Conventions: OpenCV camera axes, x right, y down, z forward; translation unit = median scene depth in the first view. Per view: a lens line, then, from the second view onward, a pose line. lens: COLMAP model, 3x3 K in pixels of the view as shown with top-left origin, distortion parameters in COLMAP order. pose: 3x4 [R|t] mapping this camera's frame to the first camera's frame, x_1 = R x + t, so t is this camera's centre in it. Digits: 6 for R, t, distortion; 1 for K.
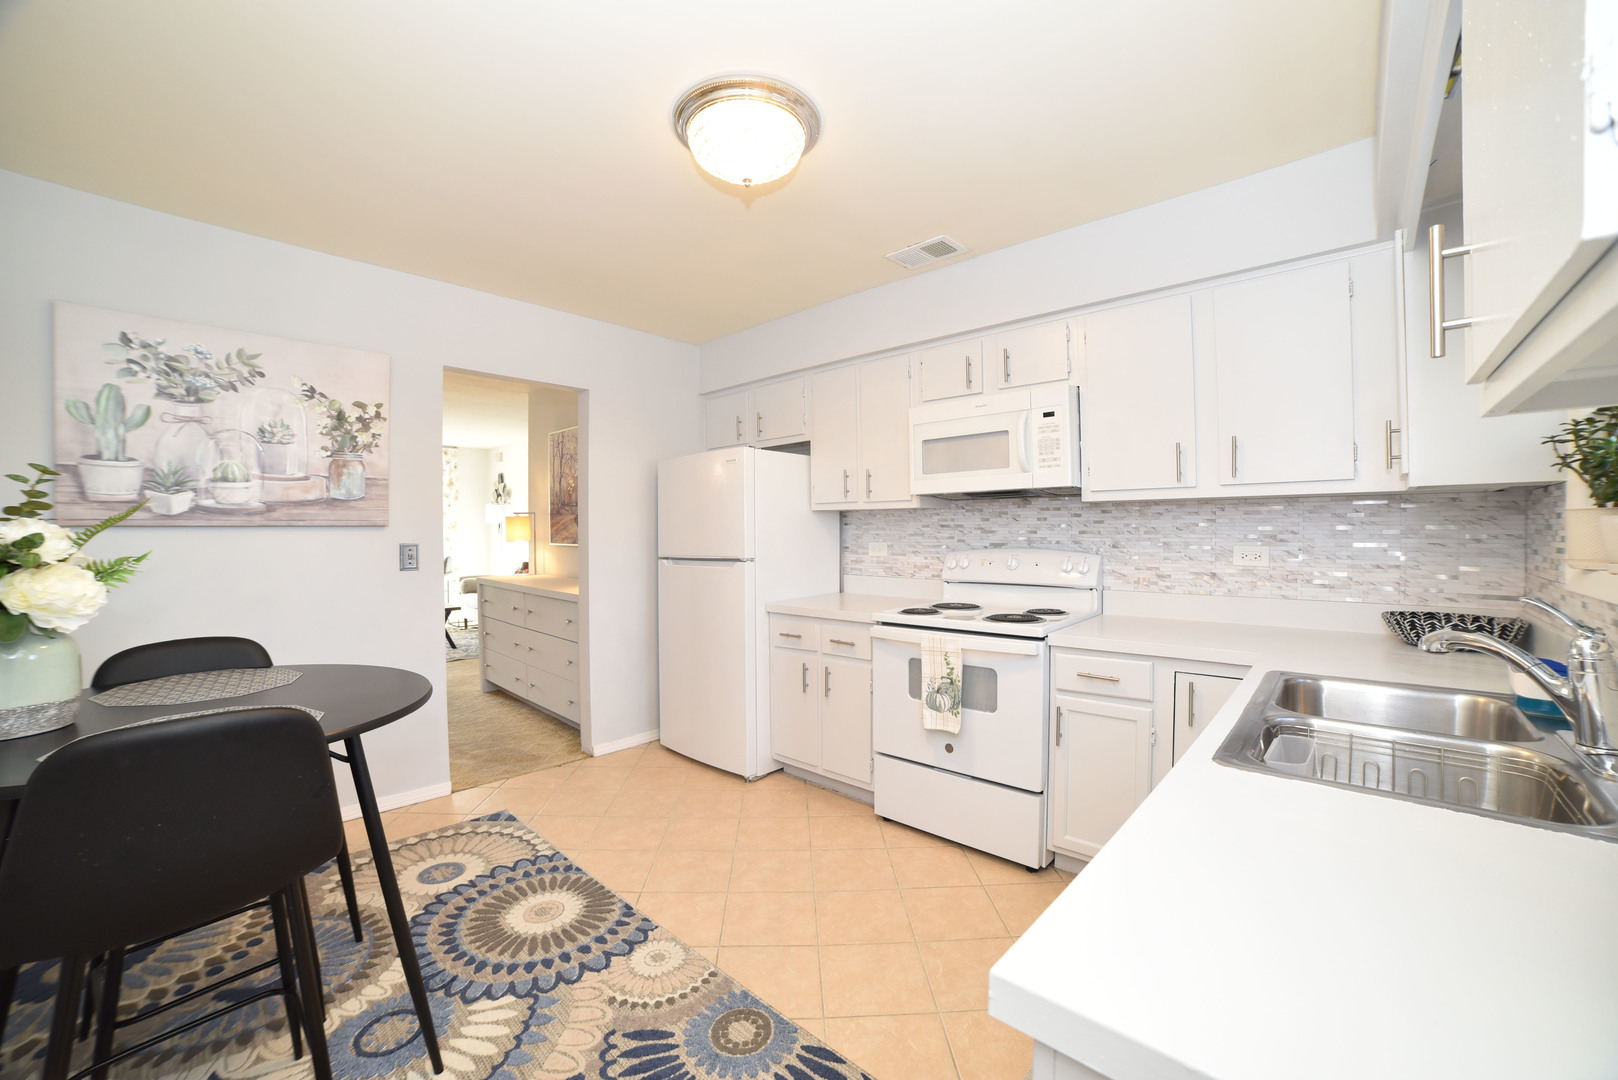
lens RADIAL K [[639.5, 0, 809.5], [0, 639.5, 530.7], [0, 0, 1]] dist [-0.119059, 0.042753]
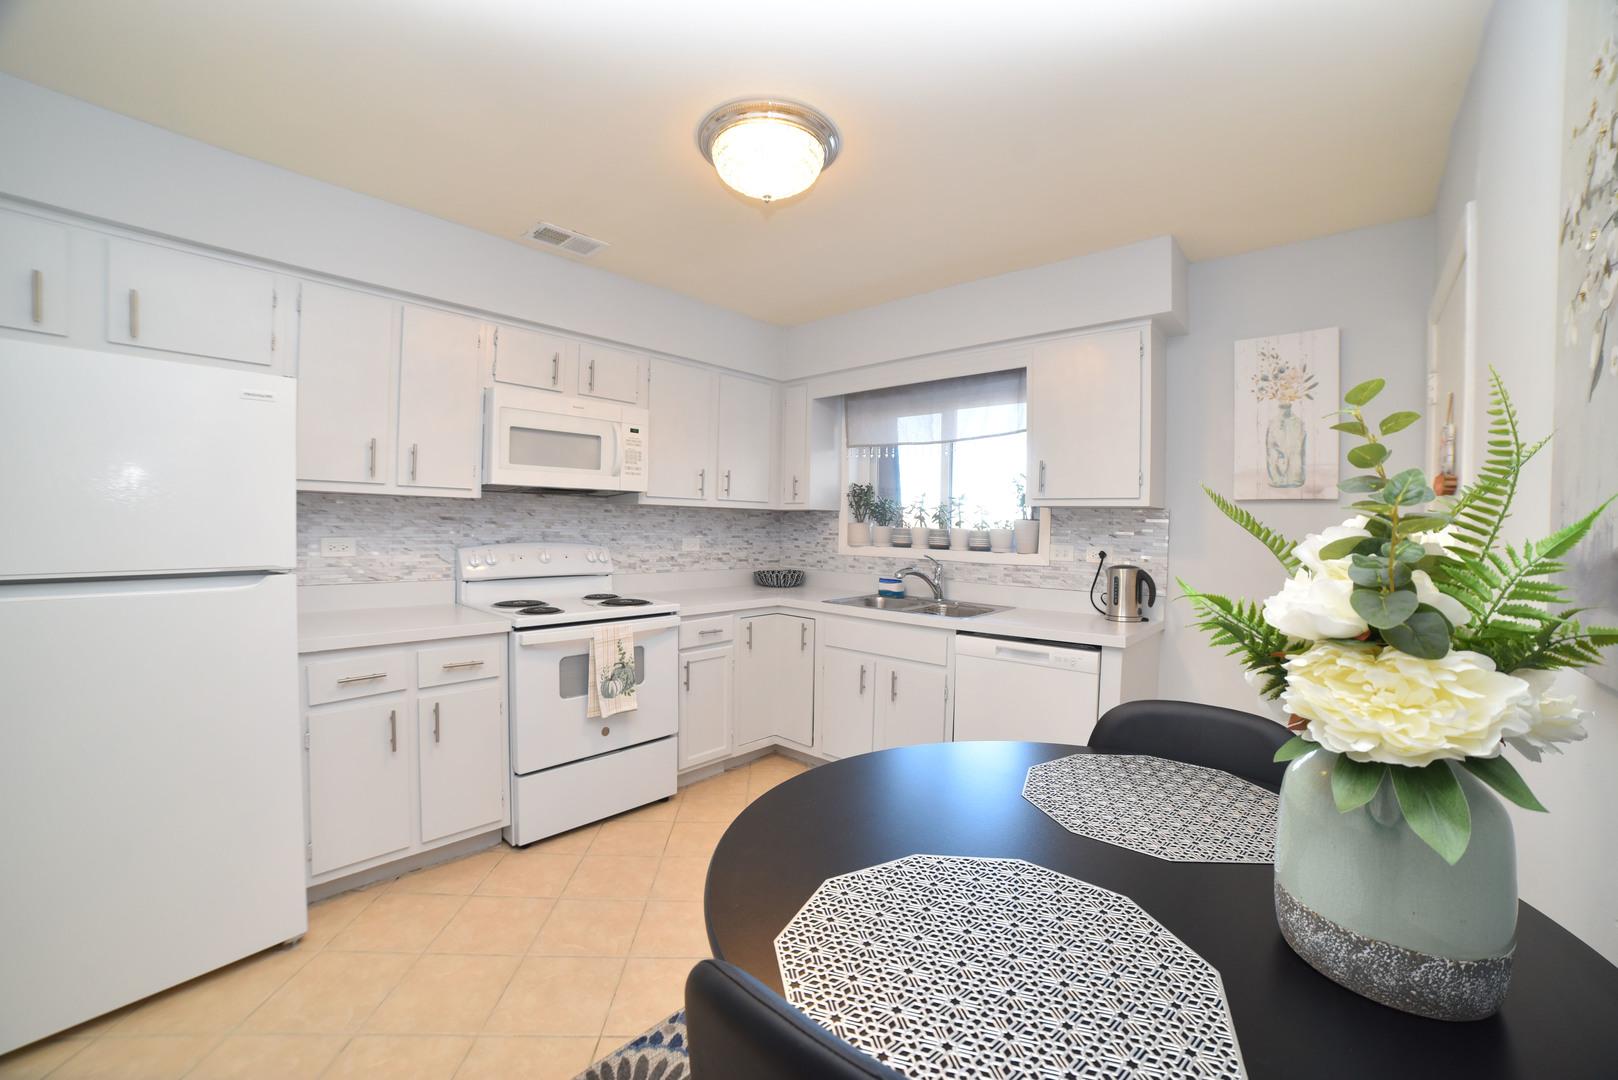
lens RADIAL K [[639.5, 0, 809.5], [0, 639.5, 530.7], [0, 0, 1]] dist [-0.119059, 0.042753]
pose [[-0.014238, -0.002770, 0.999895, -0.872115], [-0.018736, 0.999821, 0.002503, -0.002720], [-0.999723, -0.018698, -0.014288, 0.702371]]
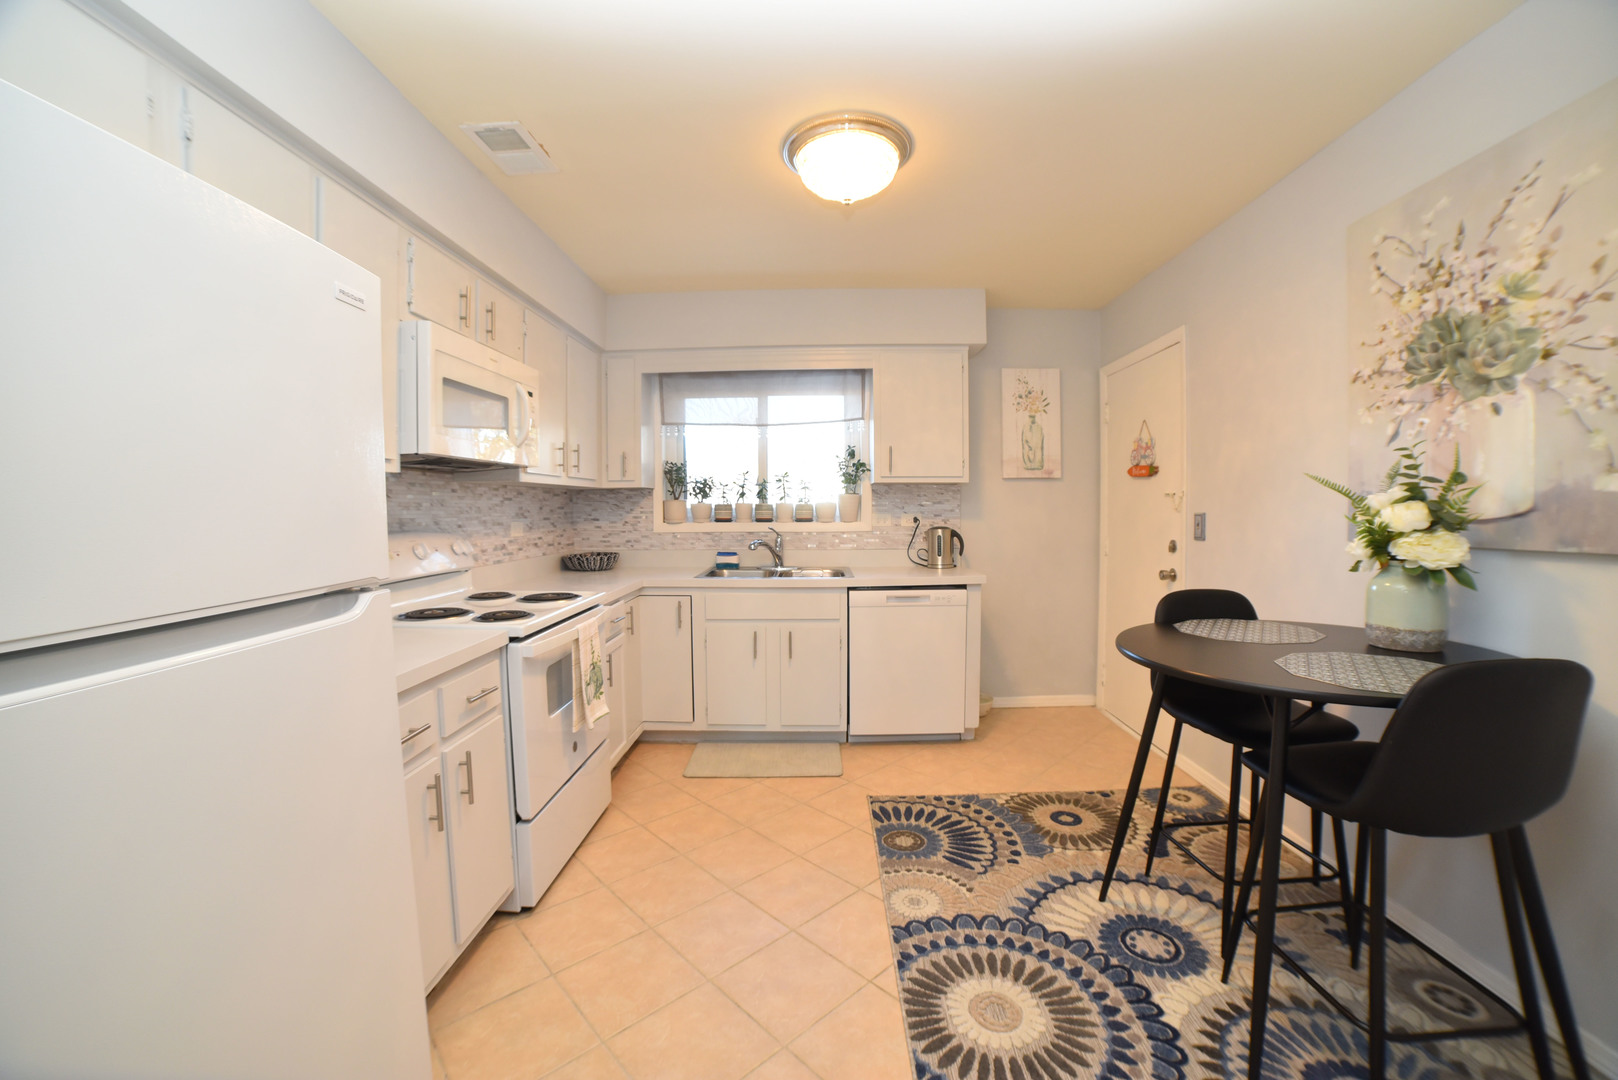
lens RADIAL K [[639.5, 0, 809.5], [0, 639.5, 530.7], [0, 0, 1]] dist [-0.119059, 0.042753]
pose [[-0.662252, -0.017813, 0.749069, -0.700194], [0.010961, 0.999380, 0.033457, 0.006510], [-0.749201, 0.030367, -0.661646, 1.384840]]
